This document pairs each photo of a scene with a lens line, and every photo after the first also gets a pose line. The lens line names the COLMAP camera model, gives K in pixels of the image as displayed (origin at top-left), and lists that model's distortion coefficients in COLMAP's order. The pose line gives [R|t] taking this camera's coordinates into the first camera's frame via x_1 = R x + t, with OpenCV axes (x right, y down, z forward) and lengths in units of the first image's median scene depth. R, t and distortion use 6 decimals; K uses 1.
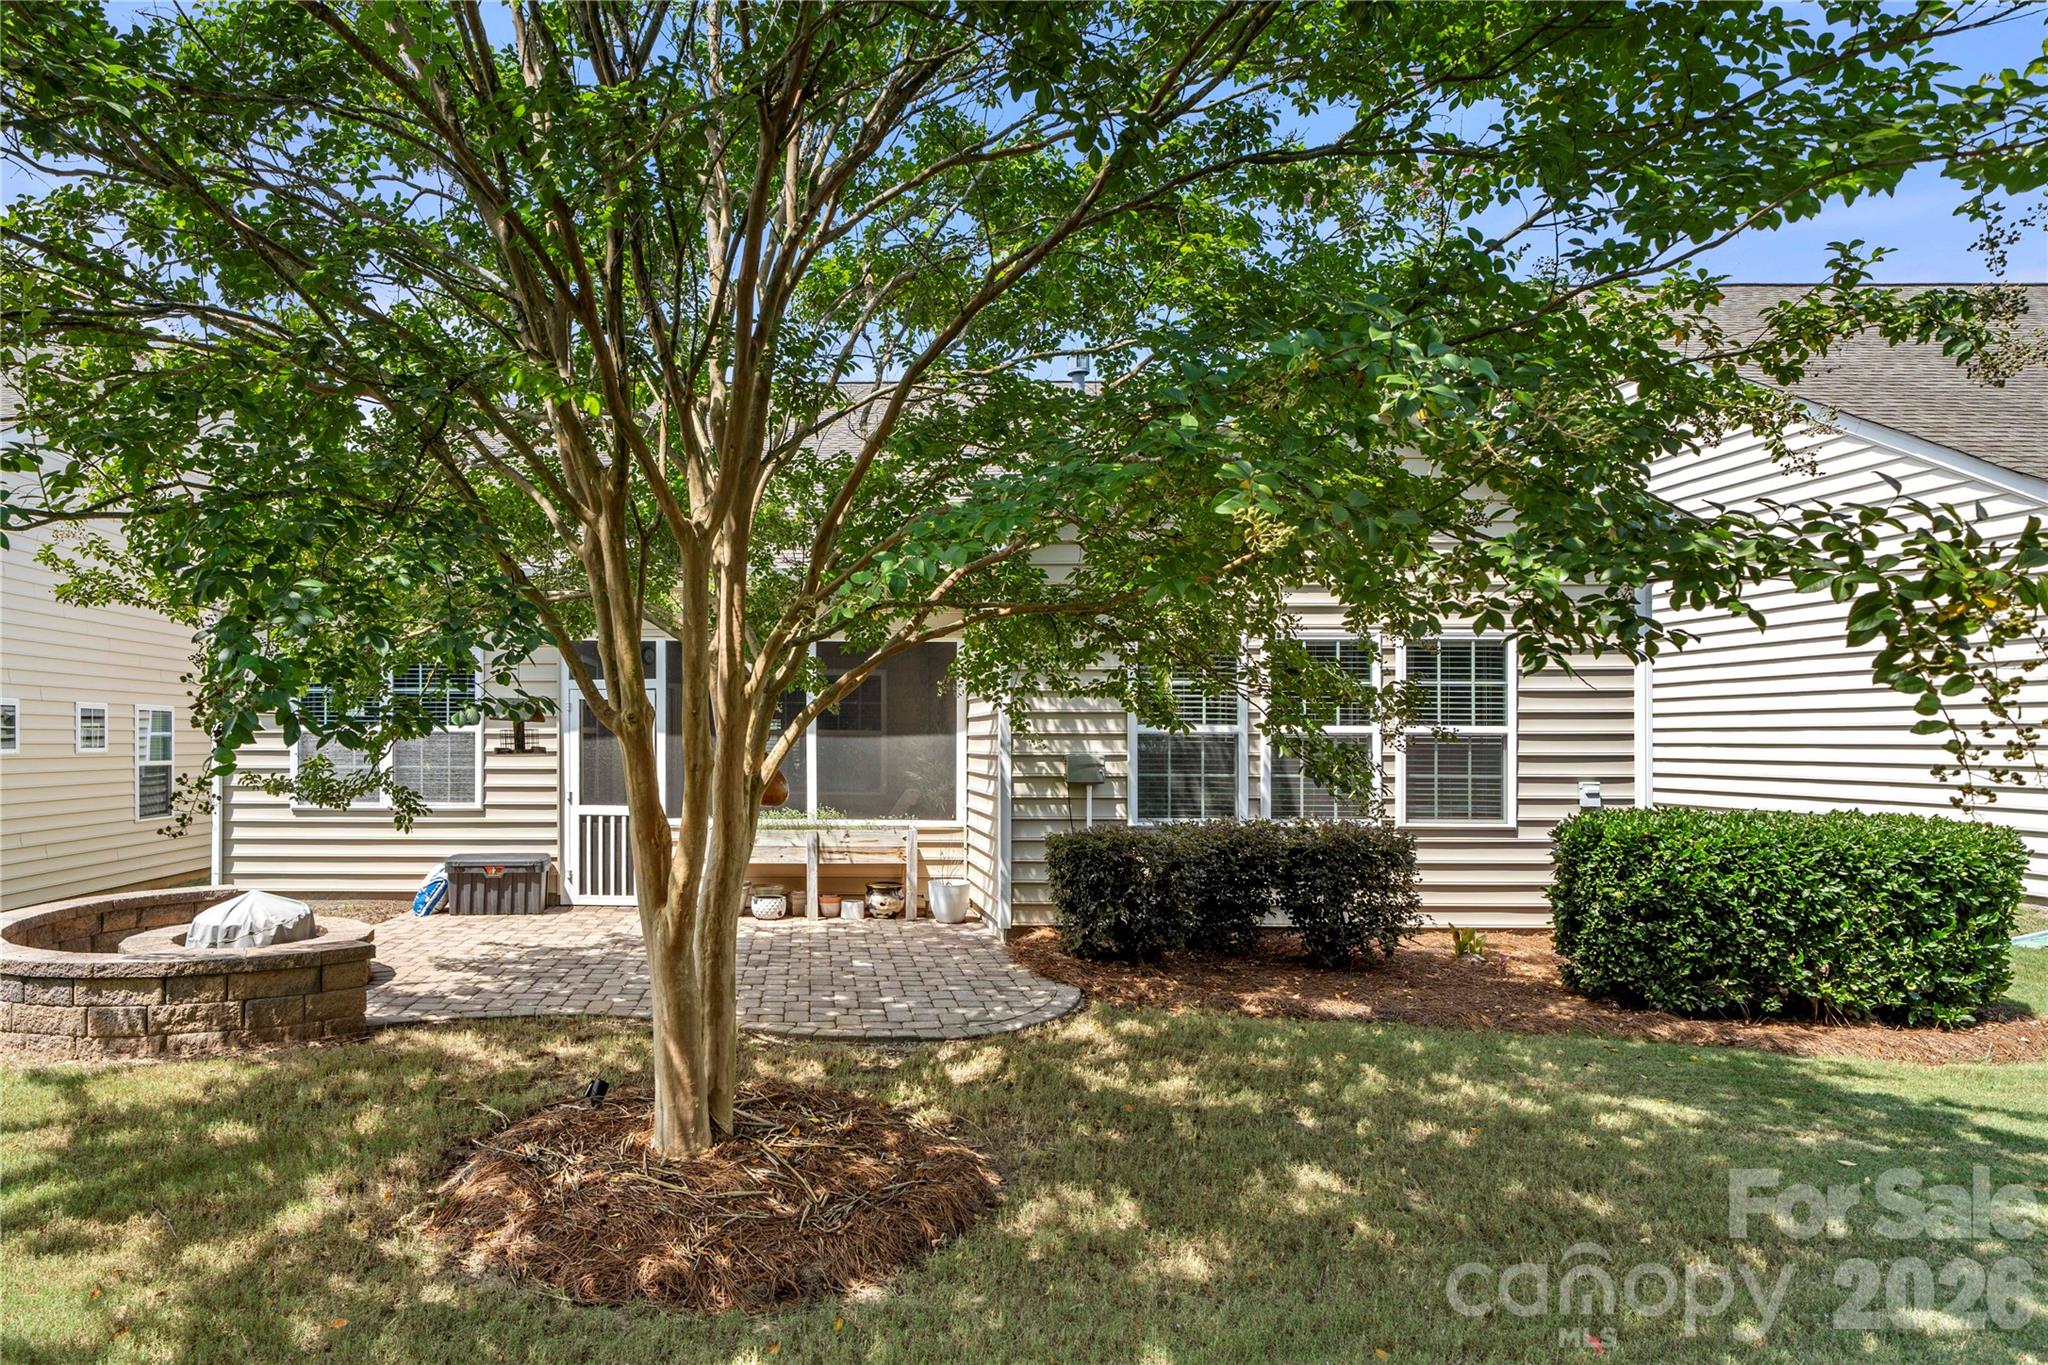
lens RADIAL K [[1176.6, 0, 793.9], [0, 1176.6, 712.4], [0, 0, 1]] dist [0.009869, -0.006606]
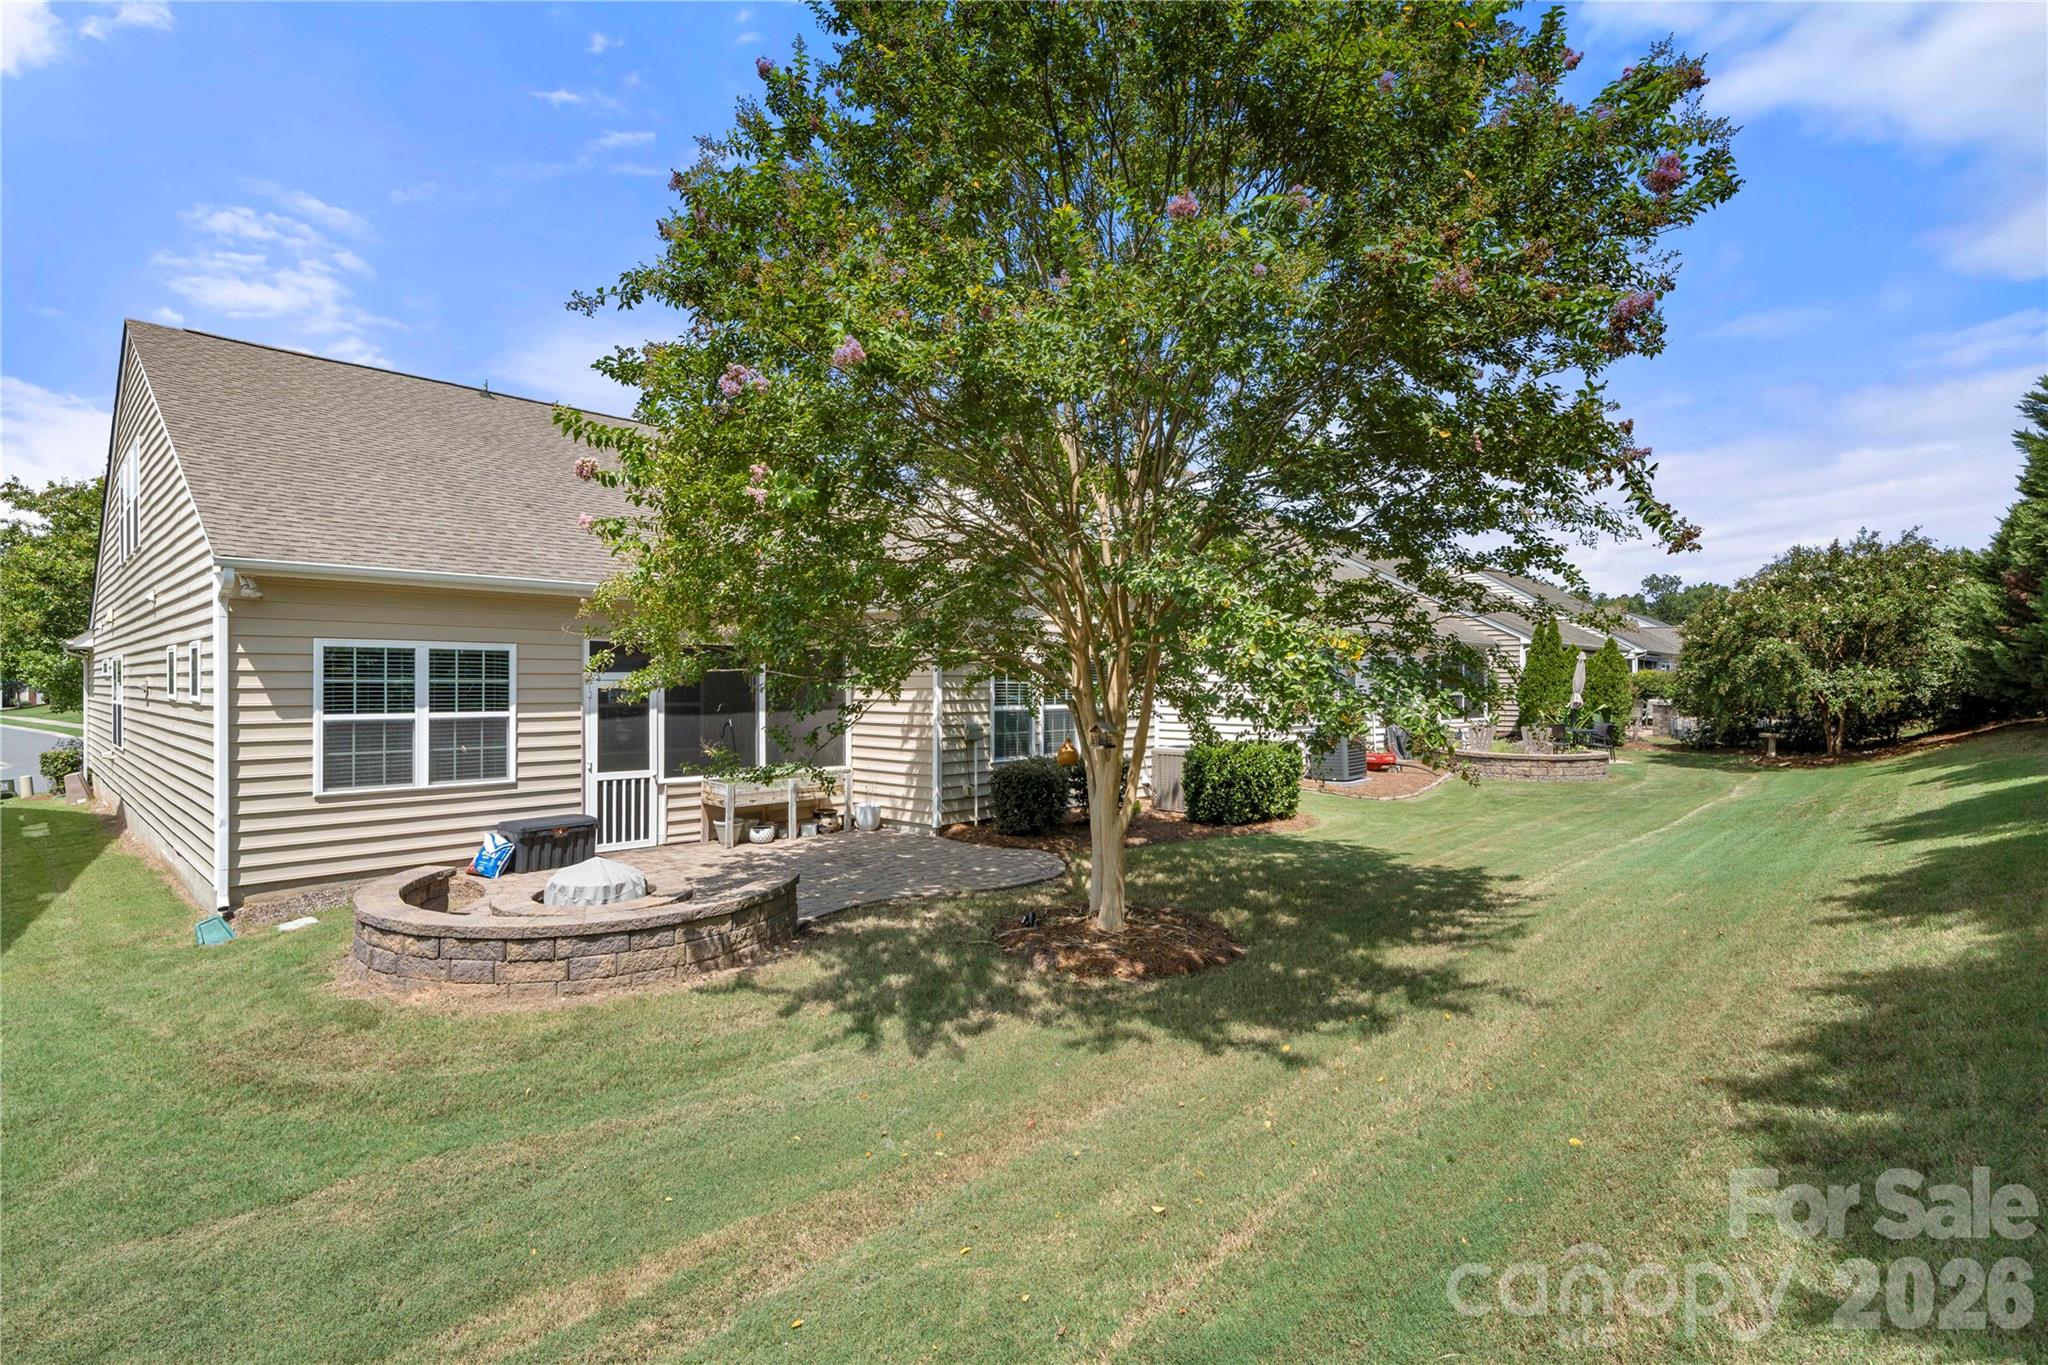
lens RADIAL K [[969.3, 0, 1013.7], [0, 969.3, 685.9], [0, 0, 1]] dist [0.003891, -0.001065]
pose [[0.673832, -0.002860, 0.738879, -0.726487], [-0.017248, 0.999659, 0.019599, -0.045957], [-0.738684, -0.025950, 0.673553, -0.012652]]
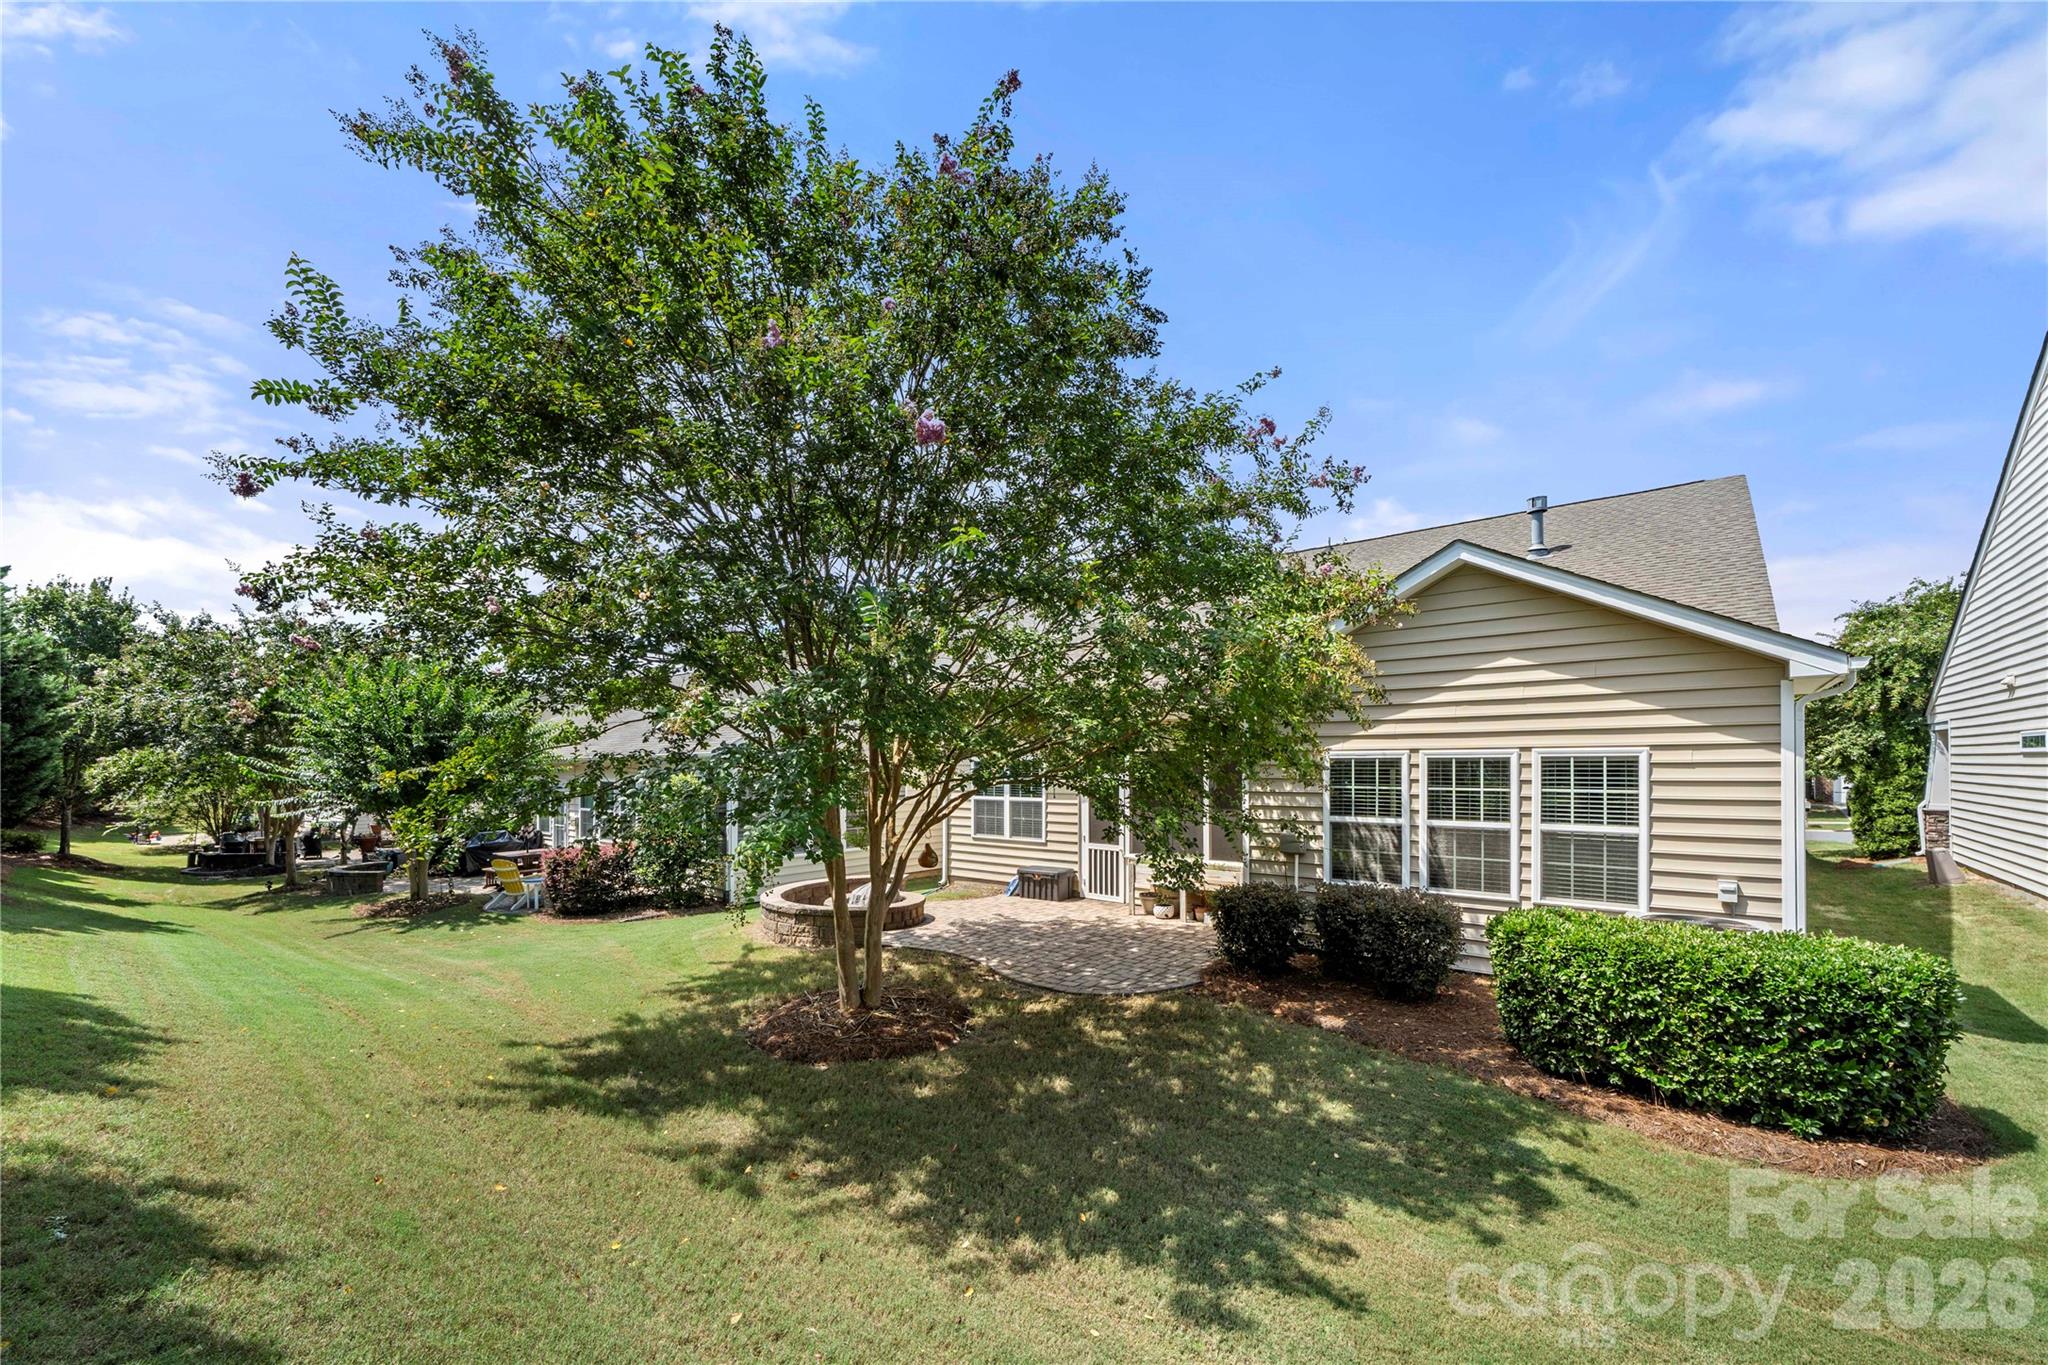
lens RADIAL K [[808.9, 0, 1039.4], [0, 808.9, 740.7], [0, 0, 1]] dist [0.001583, -0.000122]
pose [[0.788985, -0.020089, -0.614084, 0.591433], [0.015320, 0.999798, -0.013025, -0.071530], [0.614221, 0.000869, 0.789133, -0.028754]]
